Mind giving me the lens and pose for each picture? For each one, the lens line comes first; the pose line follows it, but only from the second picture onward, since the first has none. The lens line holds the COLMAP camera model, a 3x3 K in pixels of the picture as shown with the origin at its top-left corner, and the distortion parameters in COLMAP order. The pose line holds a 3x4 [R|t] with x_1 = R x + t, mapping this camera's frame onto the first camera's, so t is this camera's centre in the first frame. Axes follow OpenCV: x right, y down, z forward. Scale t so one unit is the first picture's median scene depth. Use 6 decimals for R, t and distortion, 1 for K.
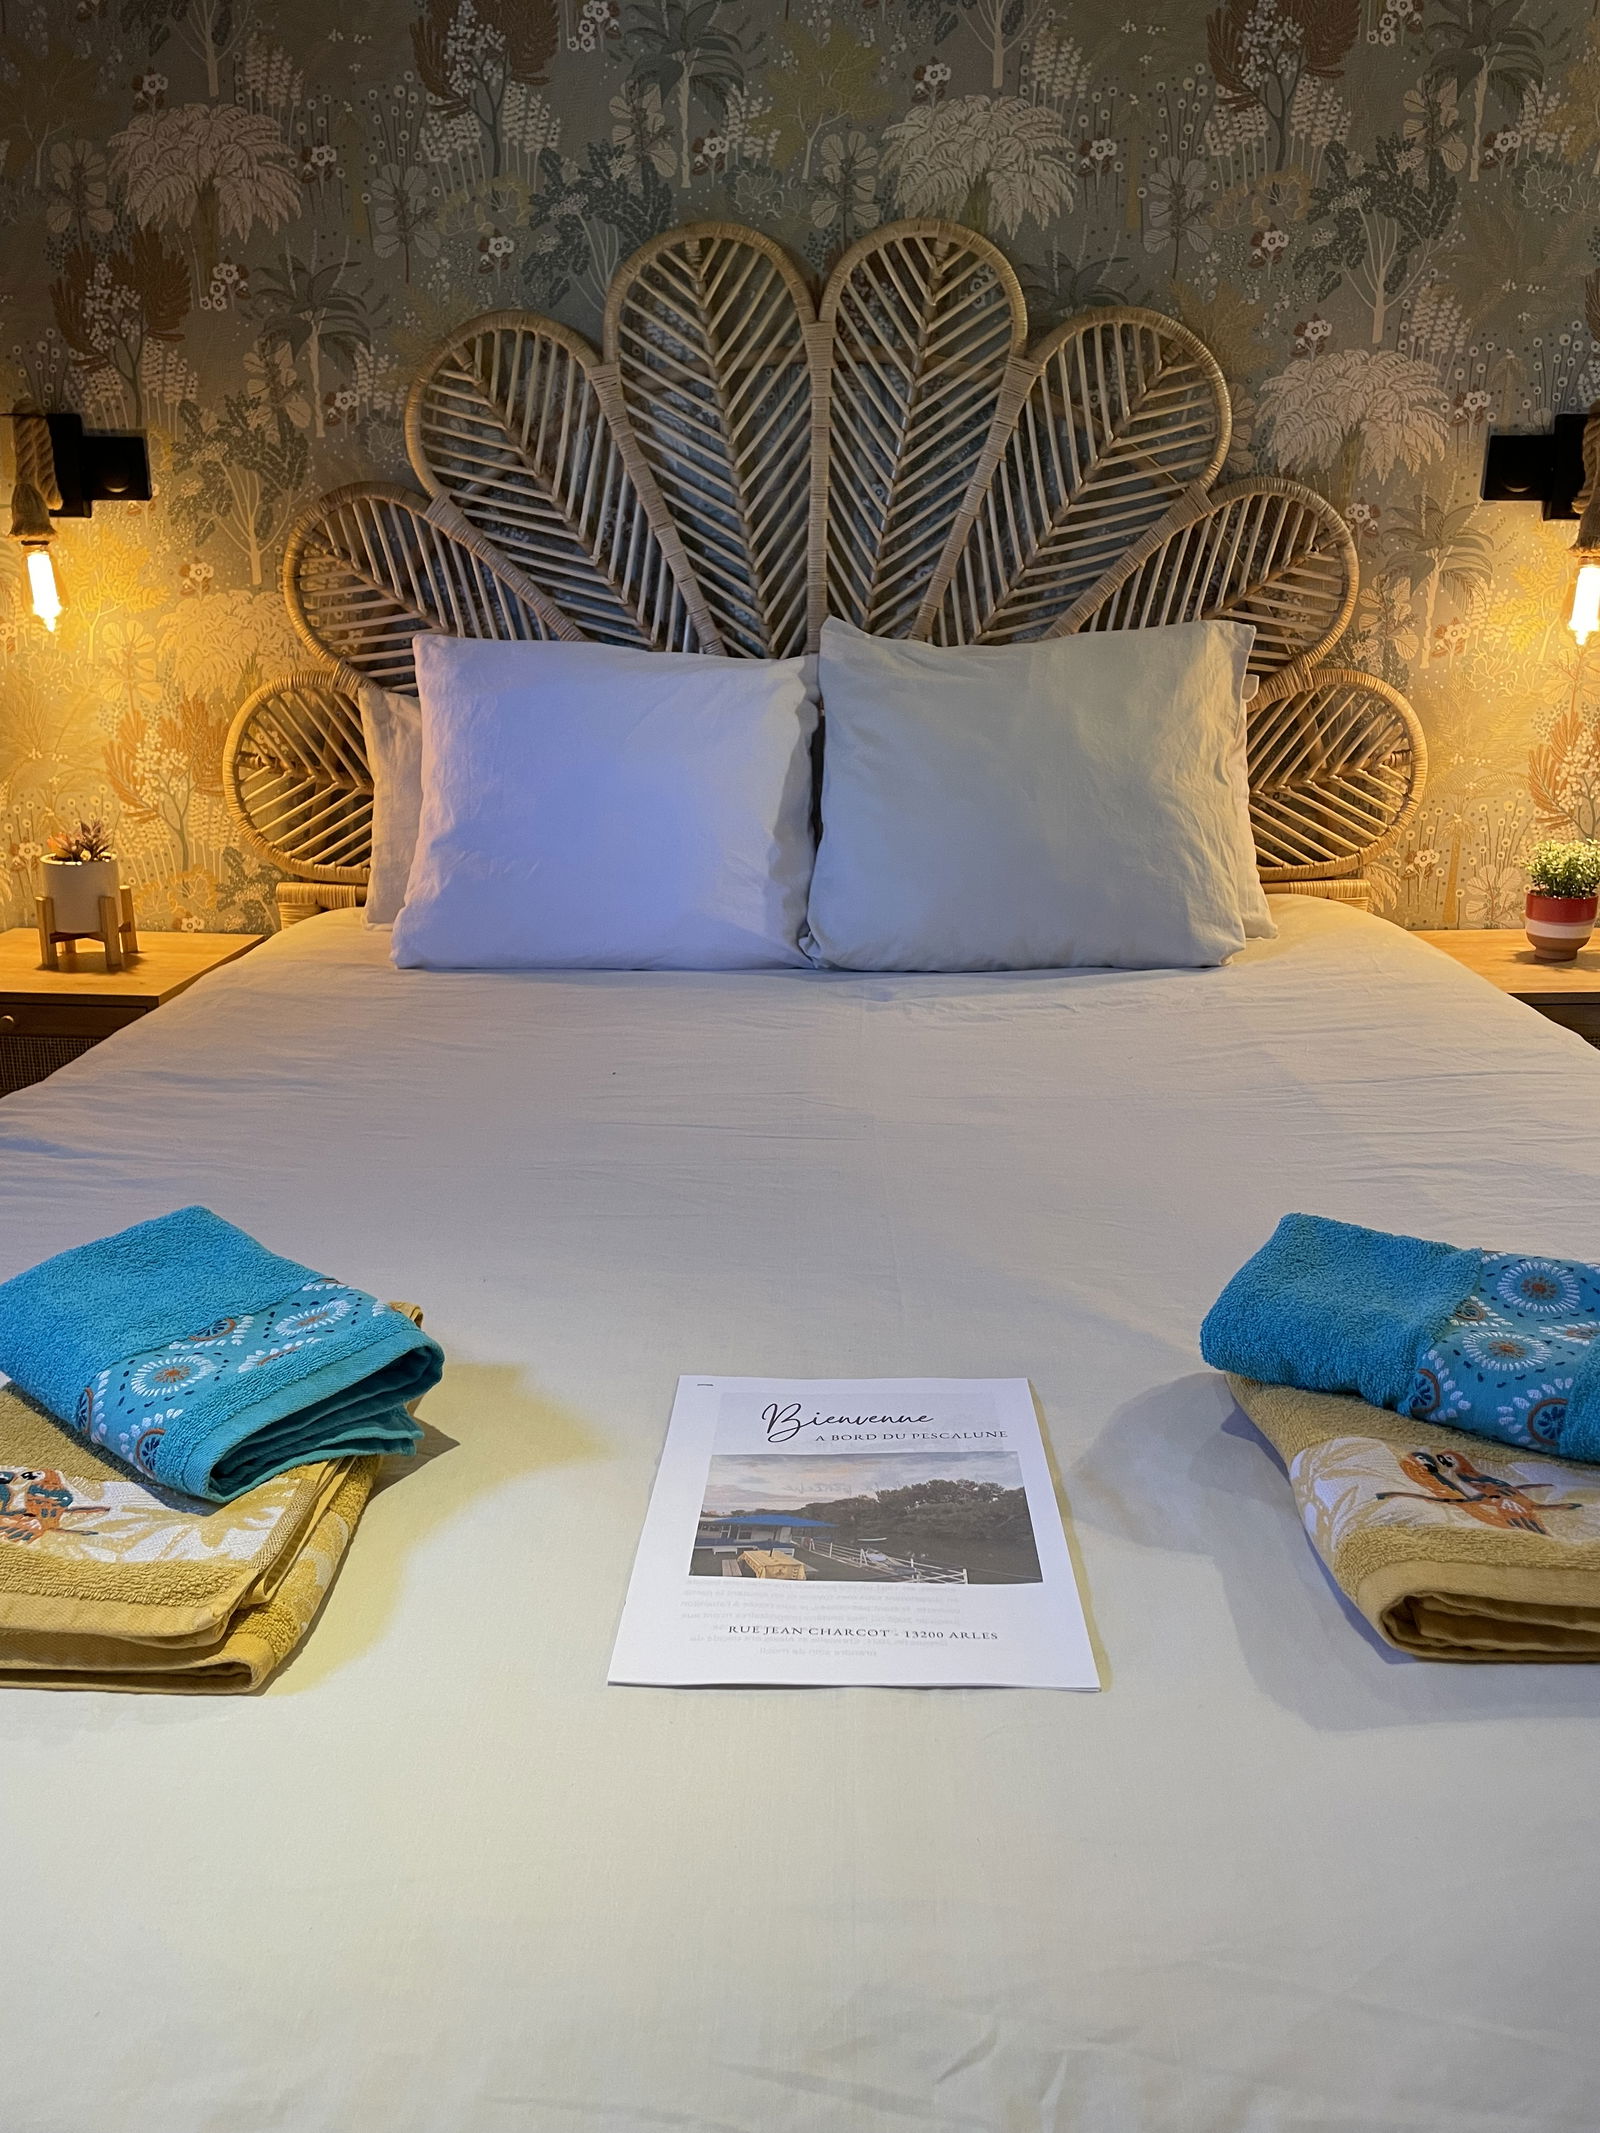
lens RADIAL K [[1617.4, 0, 790.3], [0, 1617.4, 1034.9], [0, 0, 1]] dist [0.085602, -0.120513]
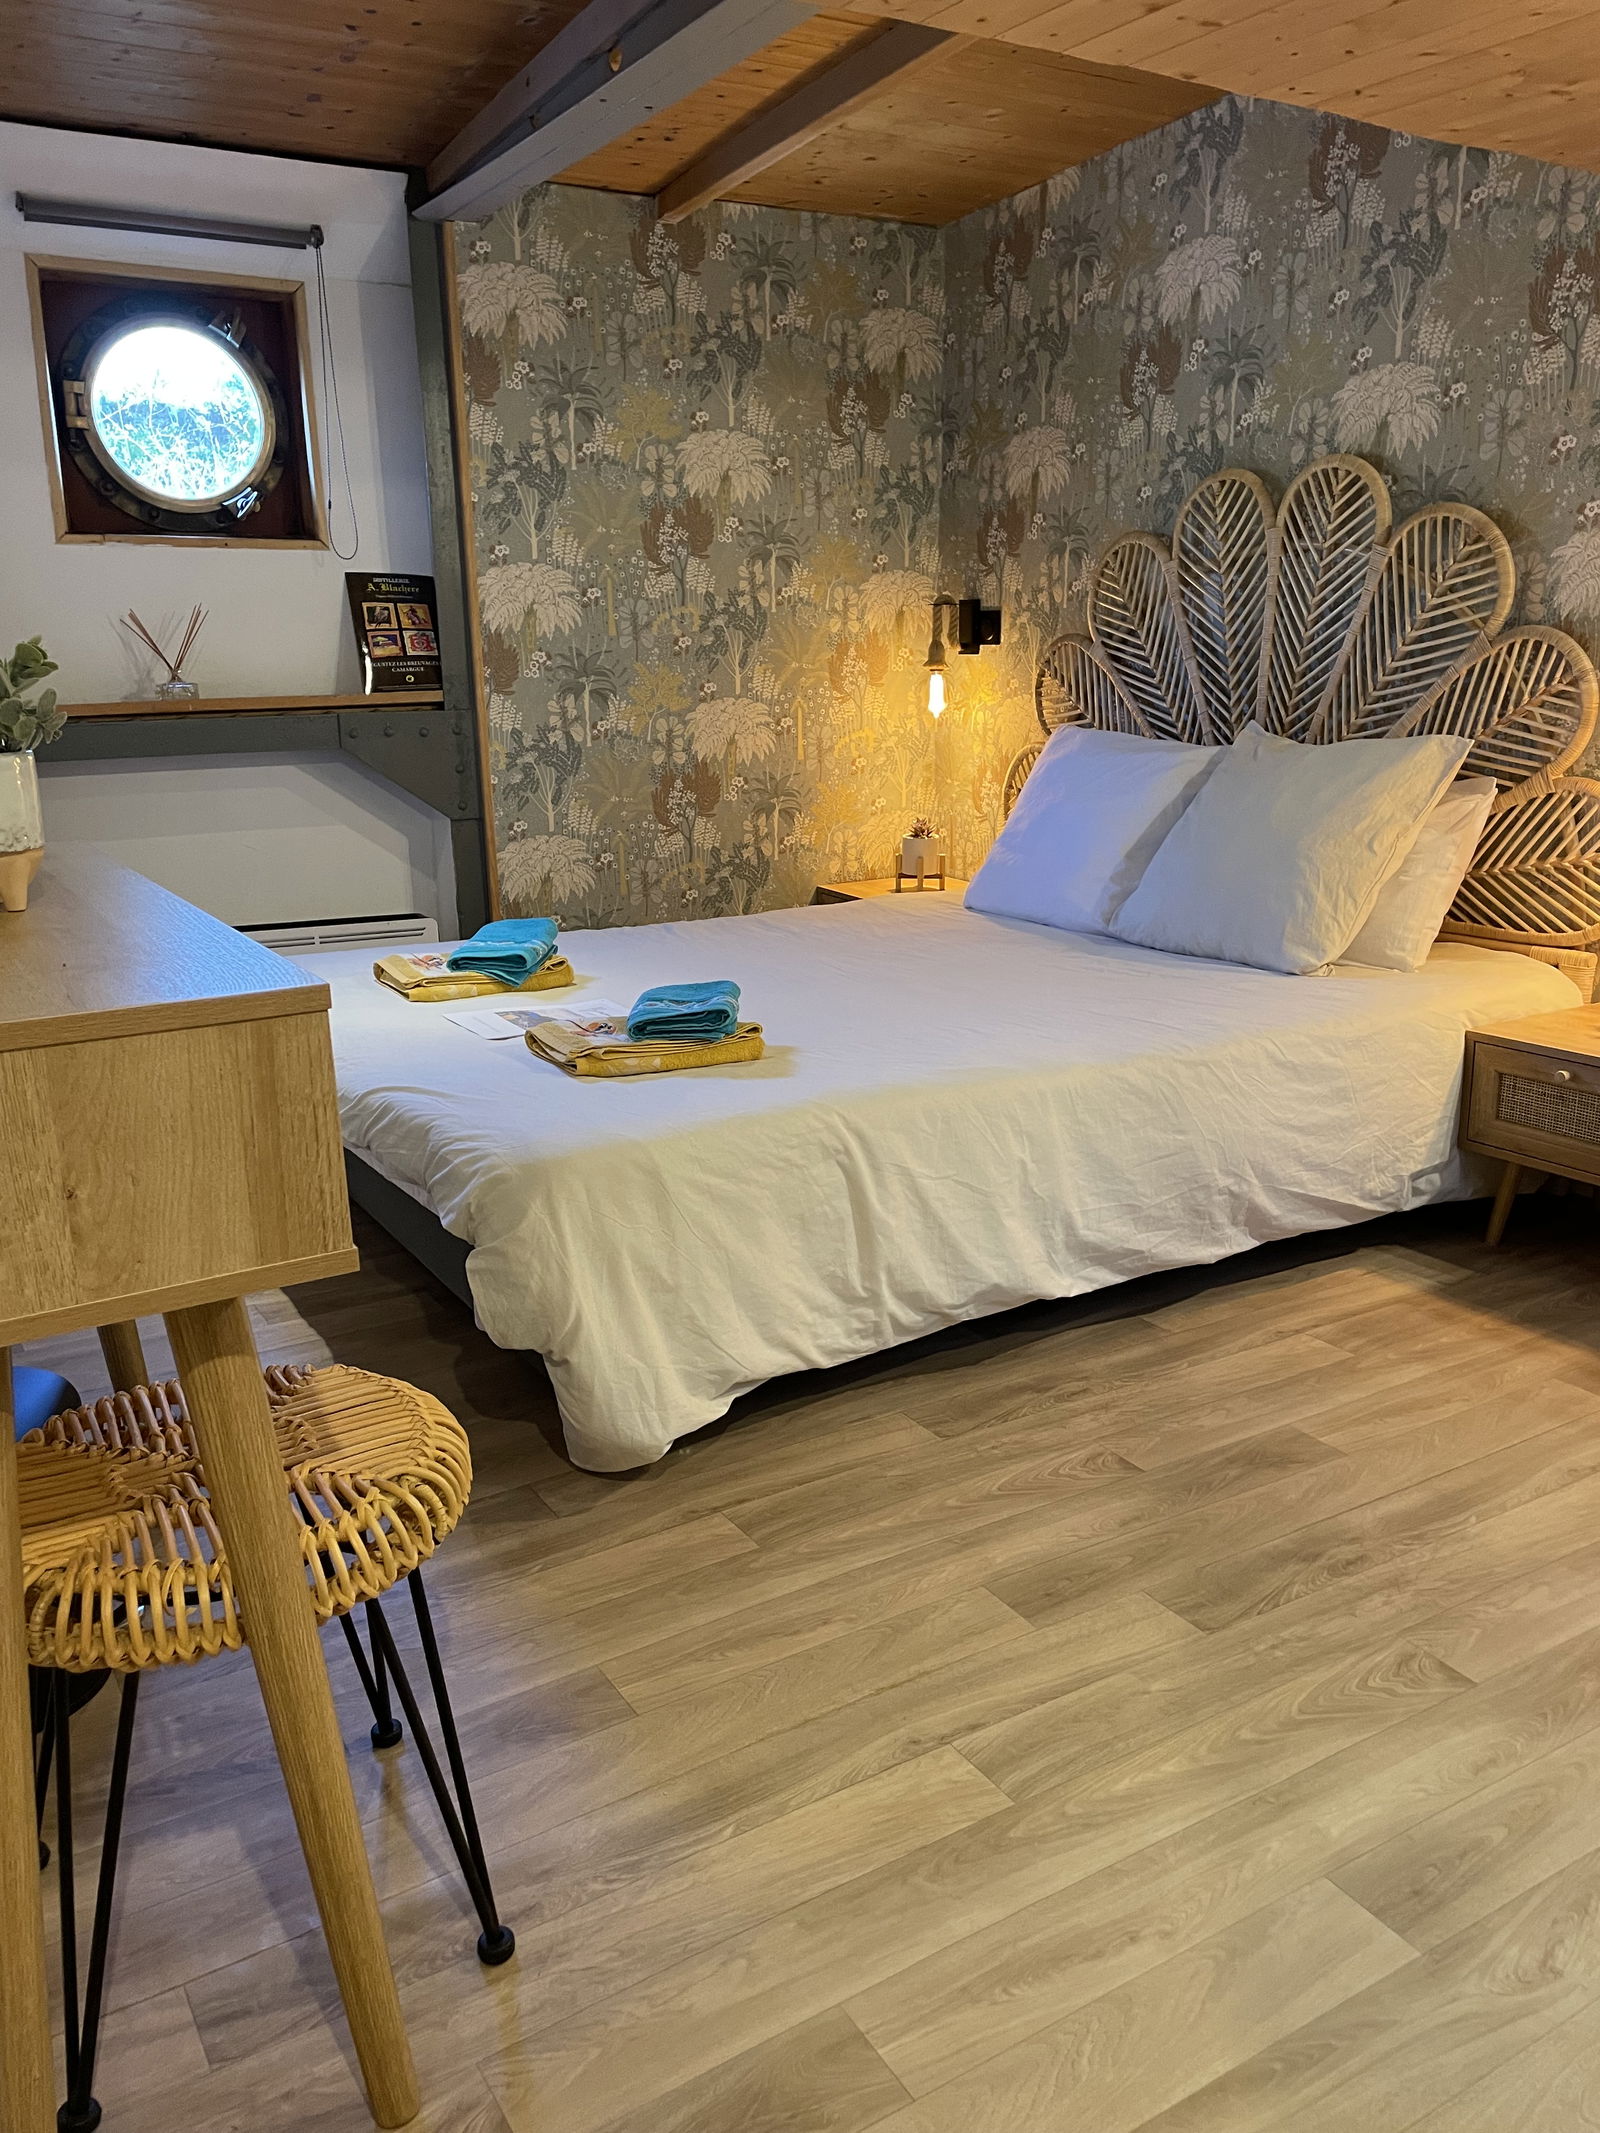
lens RADIAL K [[1617.4, 0, 790.3], [0, 1617.4, 1034.9], [0, 0, 1]] dist [0.085602, -0.120513]
pose [[0.543621, 0.193243, -0.816782, 1.092847], [-0.204229, 0.974342, 0.094592, -0.032187], [0.814105, 0.115388, 0.569139, -0.164905]]
